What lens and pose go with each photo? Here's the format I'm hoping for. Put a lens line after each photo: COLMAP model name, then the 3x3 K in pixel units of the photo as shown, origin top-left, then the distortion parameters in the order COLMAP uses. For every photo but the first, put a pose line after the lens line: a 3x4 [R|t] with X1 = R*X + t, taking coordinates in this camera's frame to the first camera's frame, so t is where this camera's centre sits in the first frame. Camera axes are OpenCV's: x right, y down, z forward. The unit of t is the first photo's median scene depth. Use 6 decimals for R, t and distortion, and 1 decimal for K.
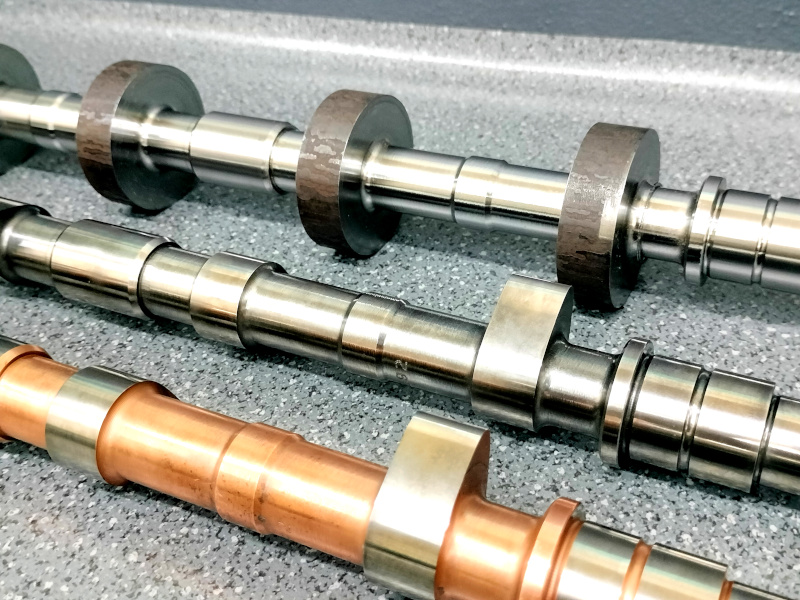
lens RADIAL K [[914.2, 0, 415.9], [0, 914.2, 324.1], [0, 0, 1]] dist [0.101025, -0.307168]
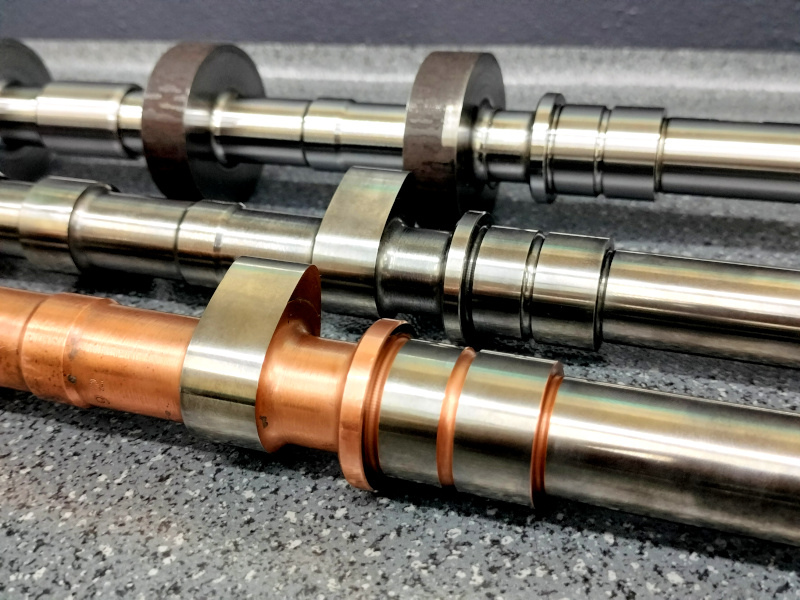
lens RADIAL K [[914.2, 0, 415.9], [0, 914.2, 324.1], [0, 0, 1]] dist [0.101025, -0.307168]
pose [[0.994997, -0.039505, 0.091765, 0.071335], [0.053036, 0.987254, -0.150054, 0.242314], [-0.084668, 0.154171, 0.984410, 0.044348]]
